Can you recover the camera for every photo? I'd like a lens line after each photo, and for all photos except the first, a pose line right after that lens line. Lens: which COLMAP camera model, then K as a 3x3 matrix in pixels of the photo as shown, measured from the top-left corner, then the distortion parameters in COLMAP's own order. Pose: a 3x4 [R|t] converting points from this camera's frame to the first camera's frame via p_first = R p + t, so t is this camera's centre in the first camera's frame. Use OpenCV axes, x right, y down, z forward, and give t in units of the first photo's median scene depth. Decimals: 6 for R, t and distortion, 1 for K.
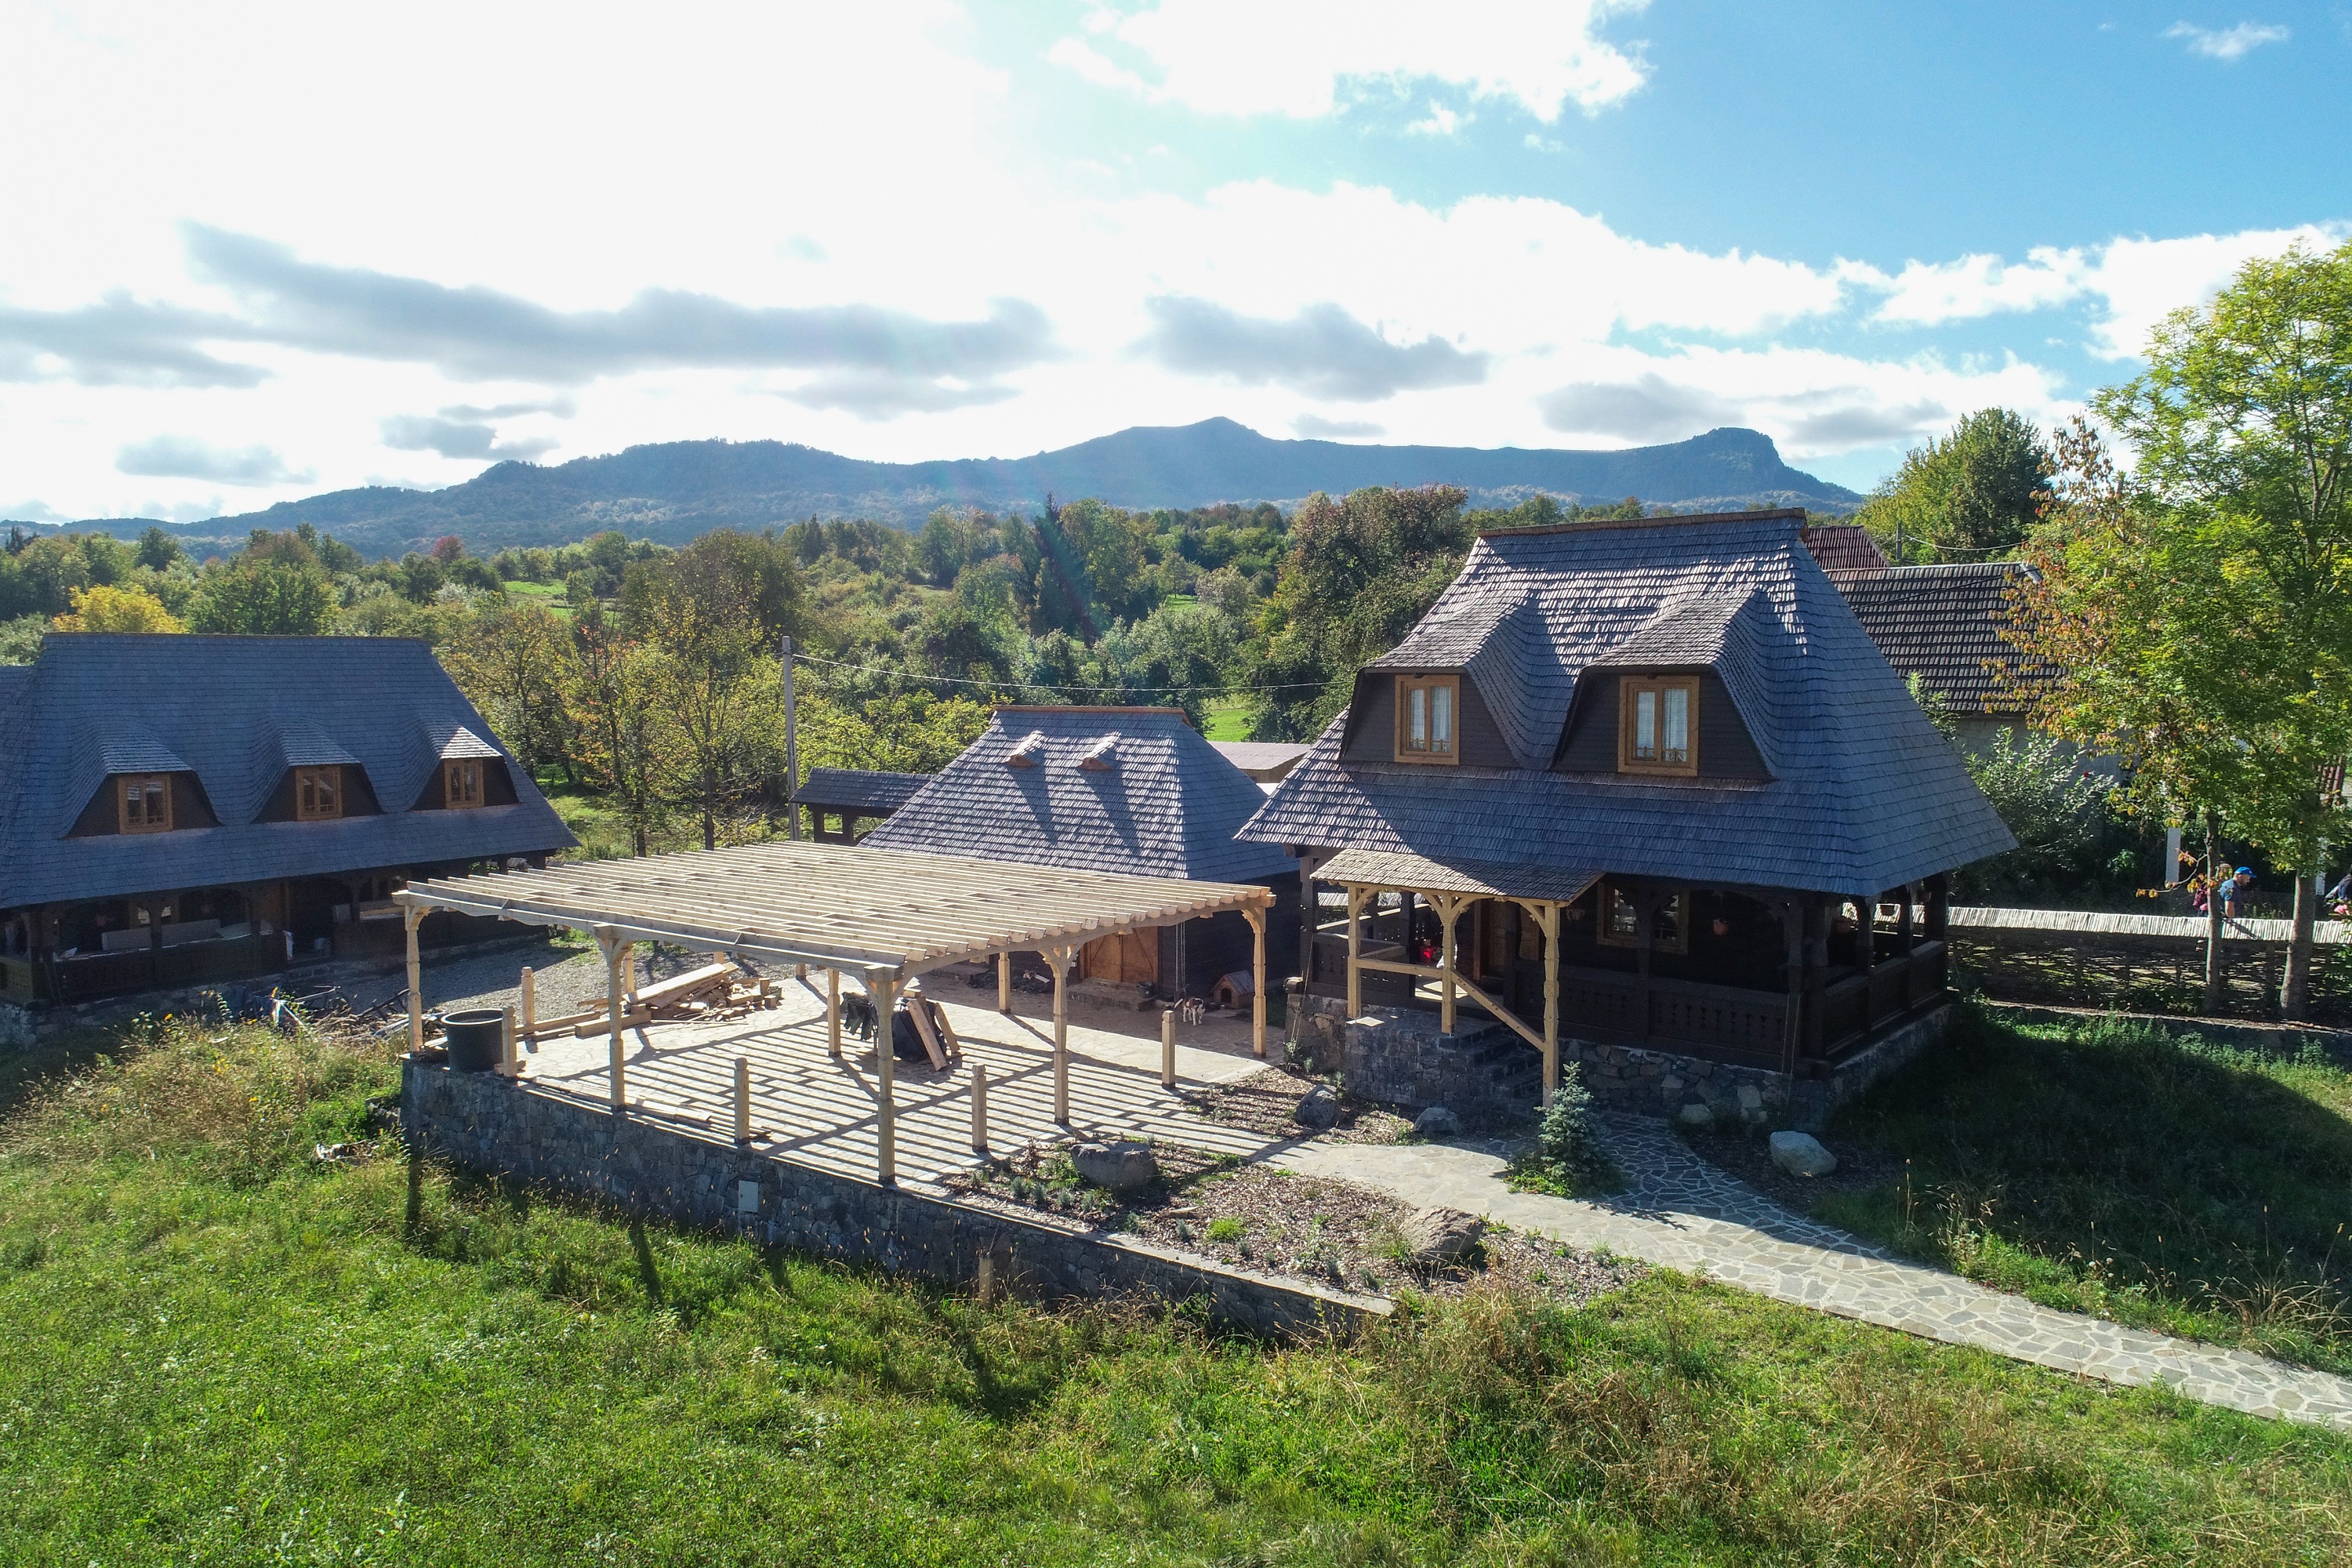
lens RADIAL K [[1571.0, 0, 1170.0], [0, 1571.0, 792.4], [0, 0, 1]] dist [-0.004372, 0.000361]
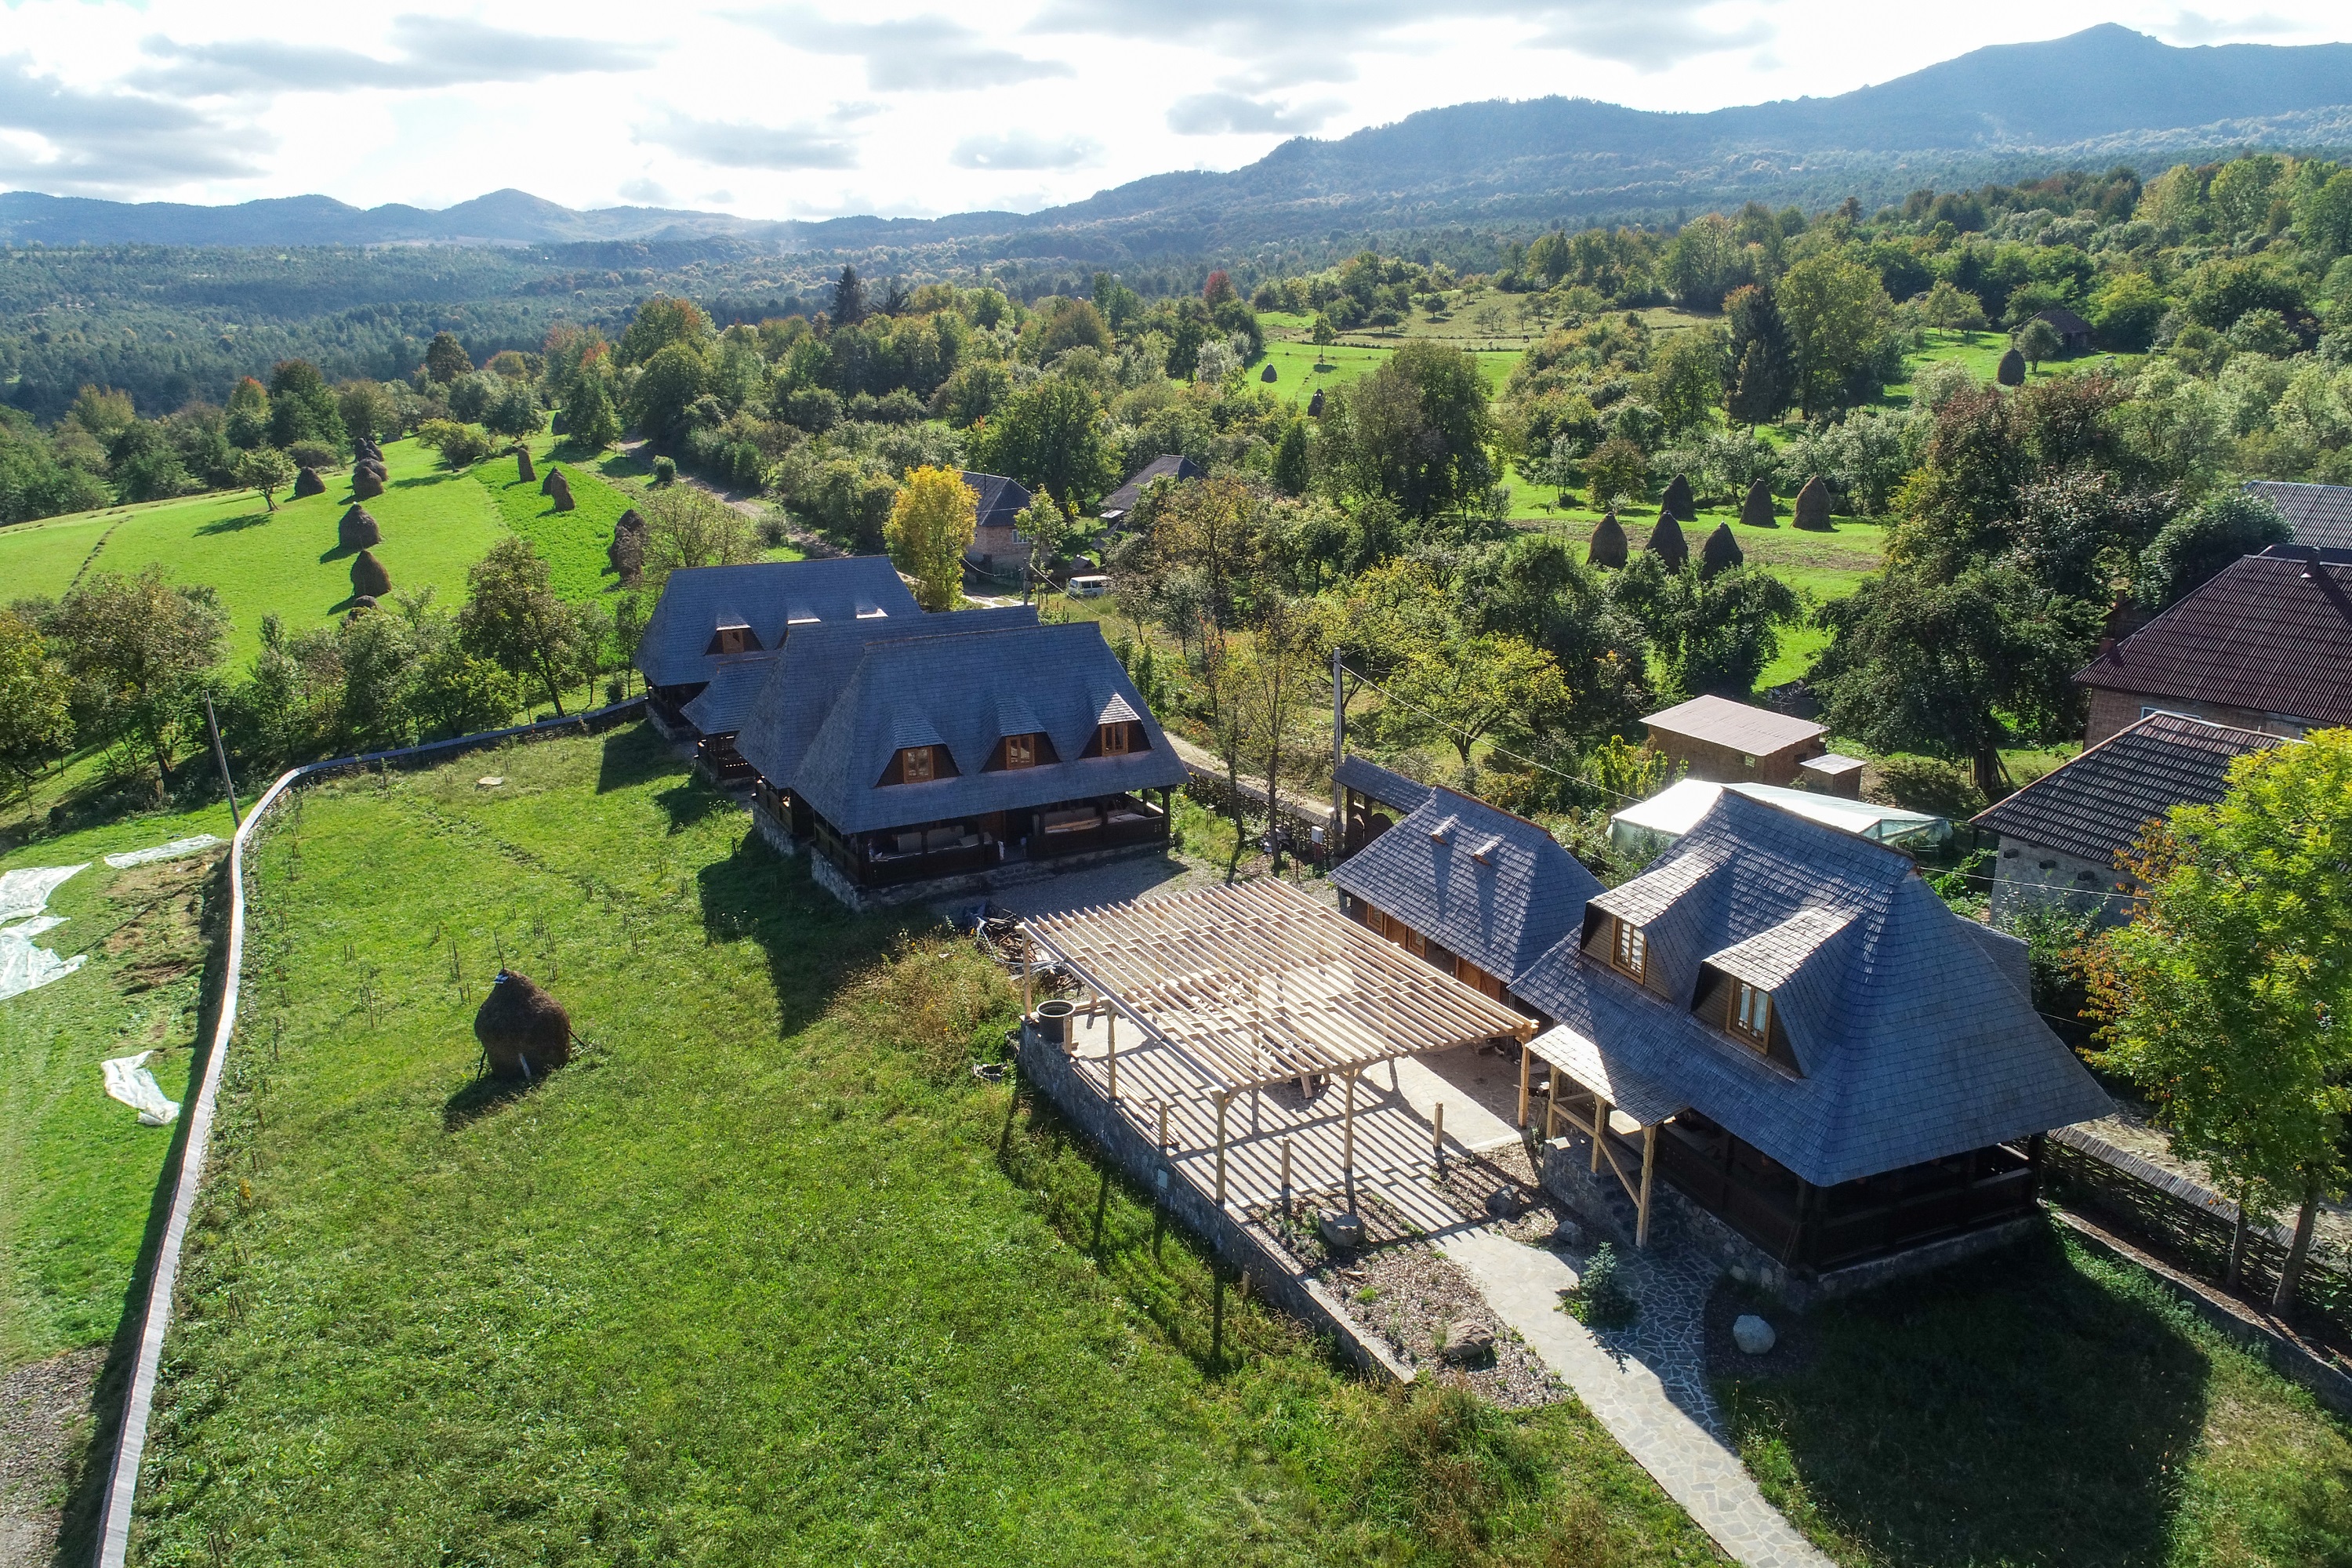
lens RADIAL K [[1571.0, 0, 1165.1], [0, 1571.0, 777.7], [0, 0, 1]] dist [-0.004372, 0.000361]
pose [[0.889797, 0.116641, -0.441199, 0.229623], [-0.030066, 0.979668, 0.198361, -0.267096], [0.455366, -0.163236, 0.875212, -0.231153]]
